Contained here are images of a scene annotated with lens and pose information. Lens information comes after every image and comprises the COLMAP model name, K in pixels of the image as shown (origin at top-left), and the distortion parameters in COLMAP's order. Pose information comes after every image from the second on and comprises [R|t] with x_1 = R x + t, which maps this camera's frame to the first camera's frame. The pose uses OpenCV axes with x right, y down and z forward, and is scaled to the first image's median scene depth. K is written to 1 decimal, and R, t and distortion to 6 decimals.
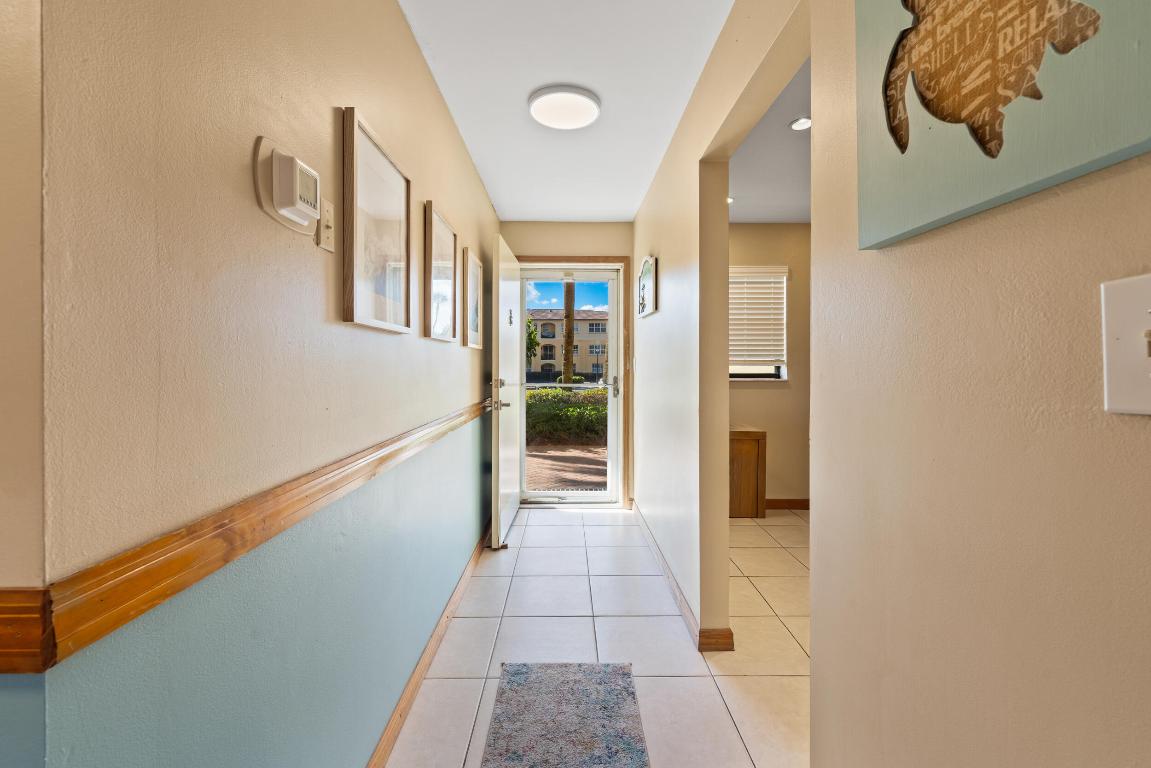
lens RADIAL K [[471.8, 0, 577.0], [0, 471.8, 373.9], [0, 0, 1]] dist [-0.000535, -0.000221]
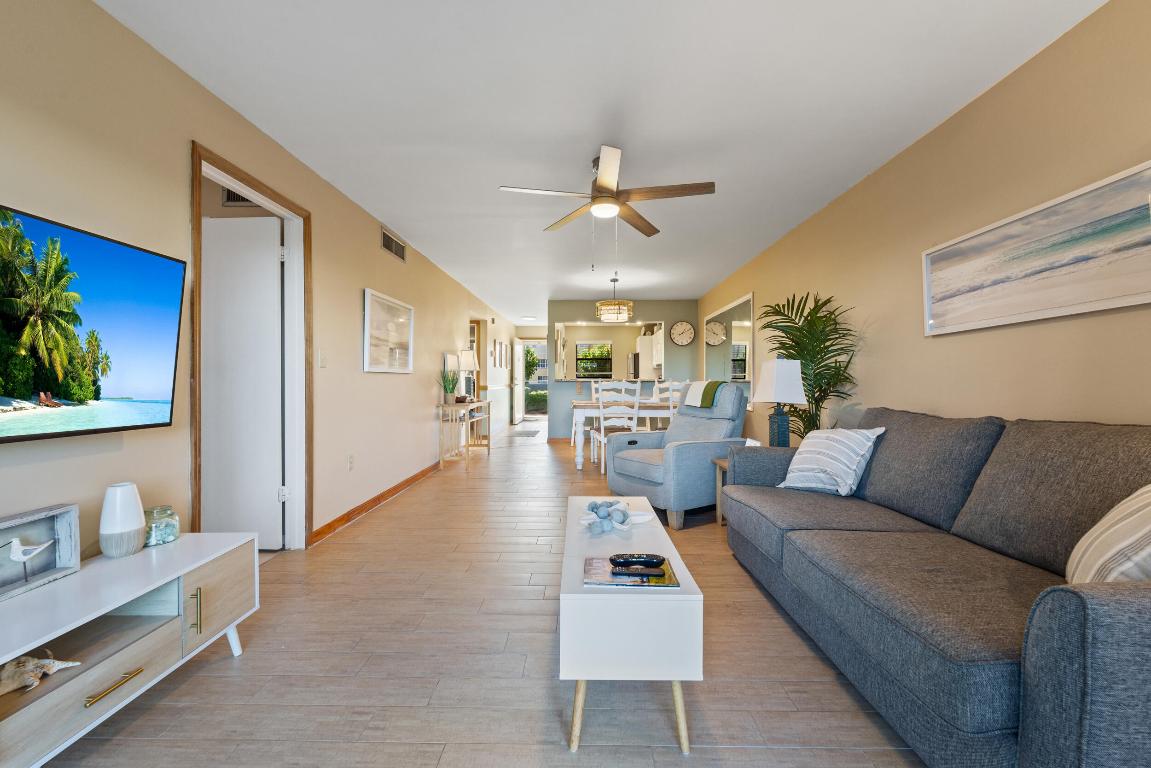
lens RADIAL K [[474.9, 0, 574.0], [0, 474.9, 390.0], [0, 0, 1]] dist [-0.000805, -0.000277]
pose [[0.998367, -0.004459, -0.056944, 0.380110], [0.004612, 0.999986, 0.002546, 0.074064], [0.056932, -0.002805, 0.998374, -2.016211]]
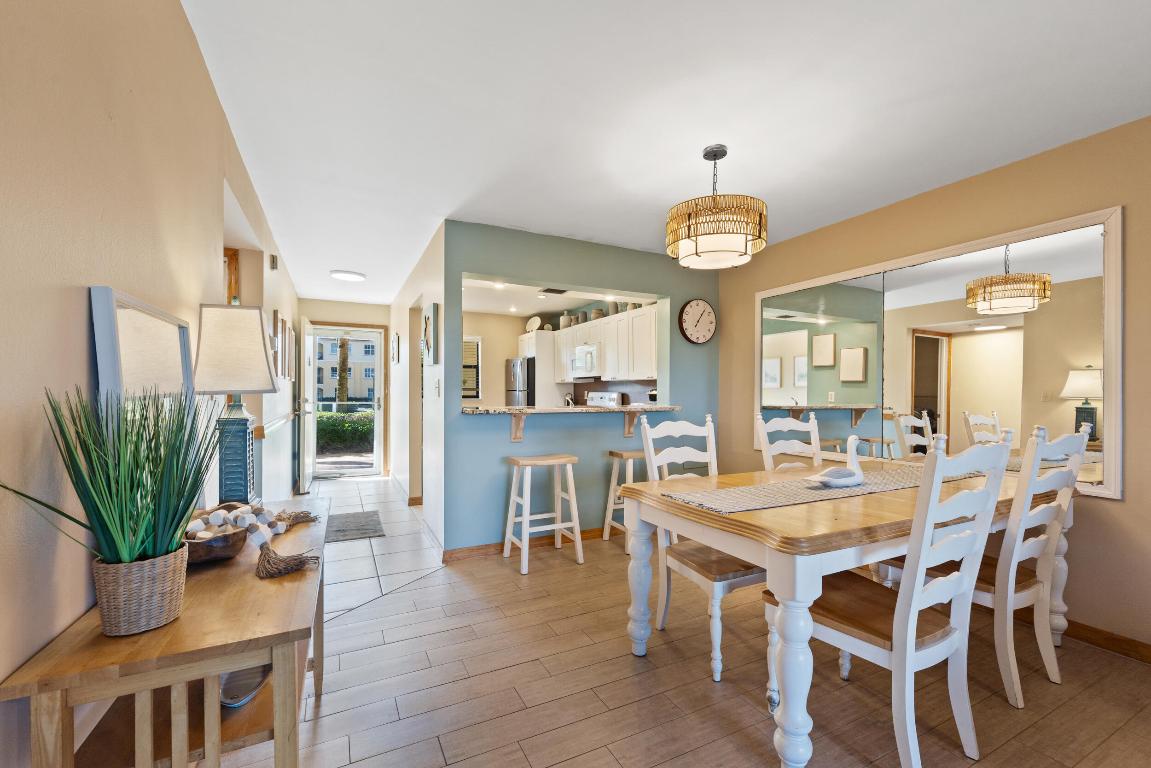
lens RADIAL K [[474.9, 0, 574.0], [0, 474.9, 390.0], [0, 0, 1]] dist [-0.000805, -0.000277]
pose [[0.903920, 0.001030, 0.427701, -0.011209], [0.006828, 0.999835, -0.016838, 0.012587], [-0.427648, 0.018141, 0.903764, -0.812829]]
